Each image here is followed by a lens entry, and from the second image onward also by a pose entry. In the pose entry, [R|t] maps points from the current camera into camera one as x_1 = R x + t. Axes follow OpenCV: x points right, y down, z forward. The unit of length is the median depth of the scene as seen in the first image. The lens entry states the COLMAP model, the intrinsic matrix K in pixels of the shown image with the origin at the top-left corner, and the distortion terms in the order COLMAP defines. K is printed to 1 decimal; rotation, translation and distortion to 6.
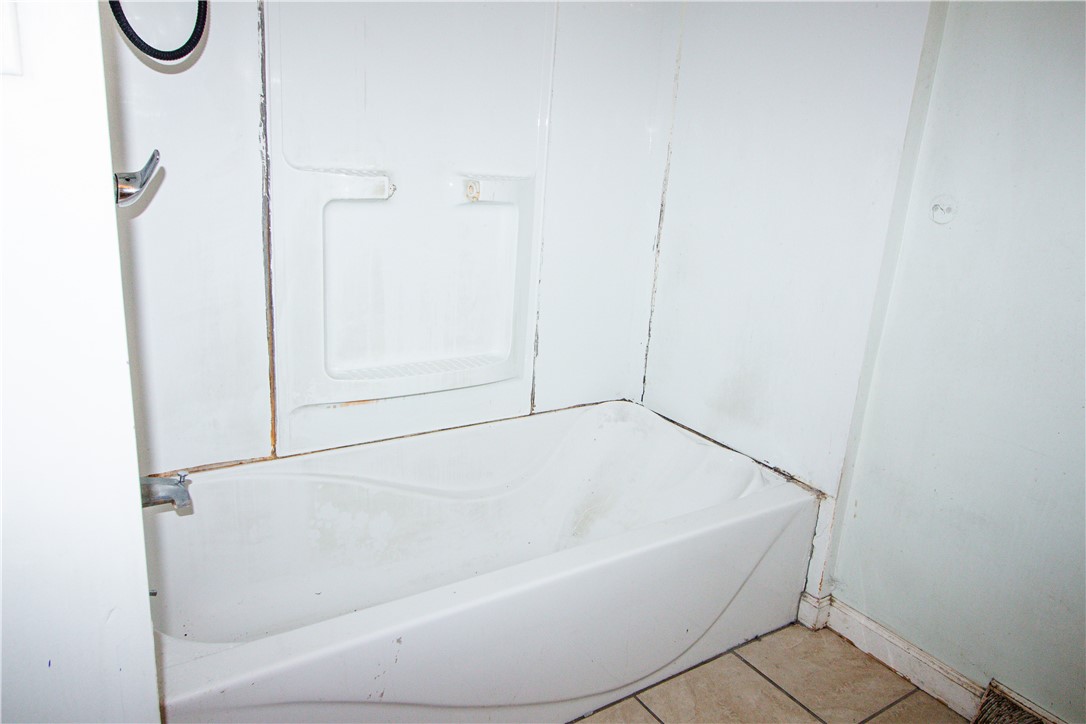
lens RADIAL K [[754.6, 0, 541.2], [0, 754.6, 357.0], [0, 0, 1]] dist [0.003089, -0.003336]
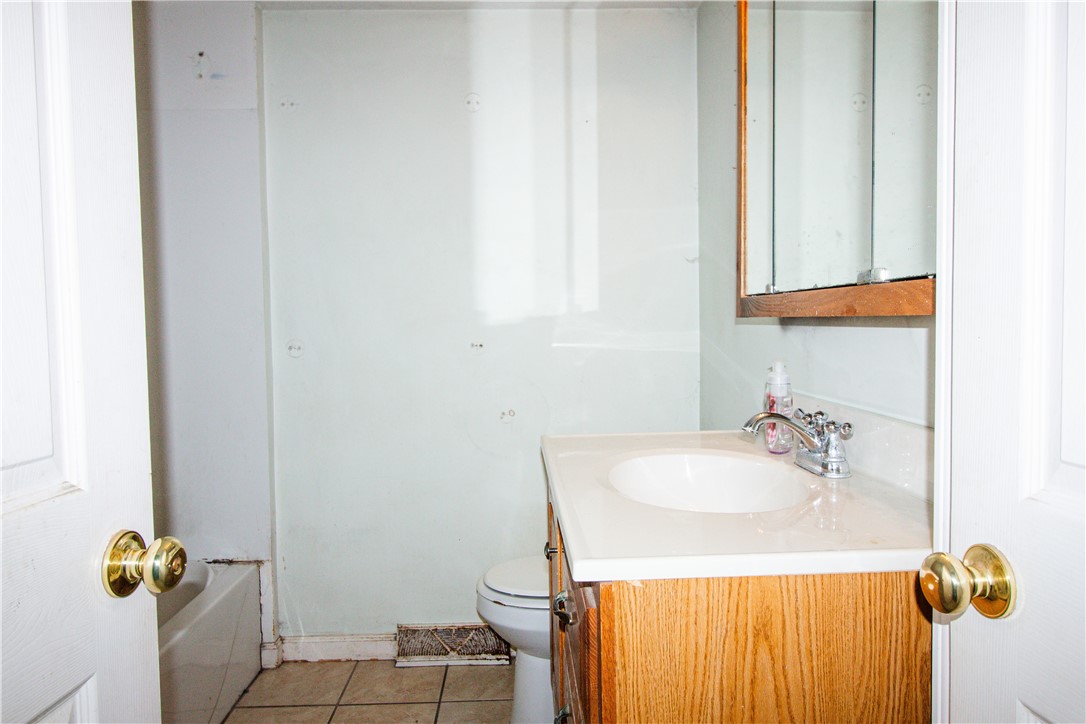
lens RADIAL K [[754.6, 0, 543.3], [0, 754.6, 361.5], [0, 0, 1]] dist [0.003089, -0.003336]
pose [[0.520810, -0.116101, 0.845741, -0.458870], [0.278494, 0.959614, -0.039764, 0.032300], [-0.806968, 0.256243, 0.532110, -0.215567]]
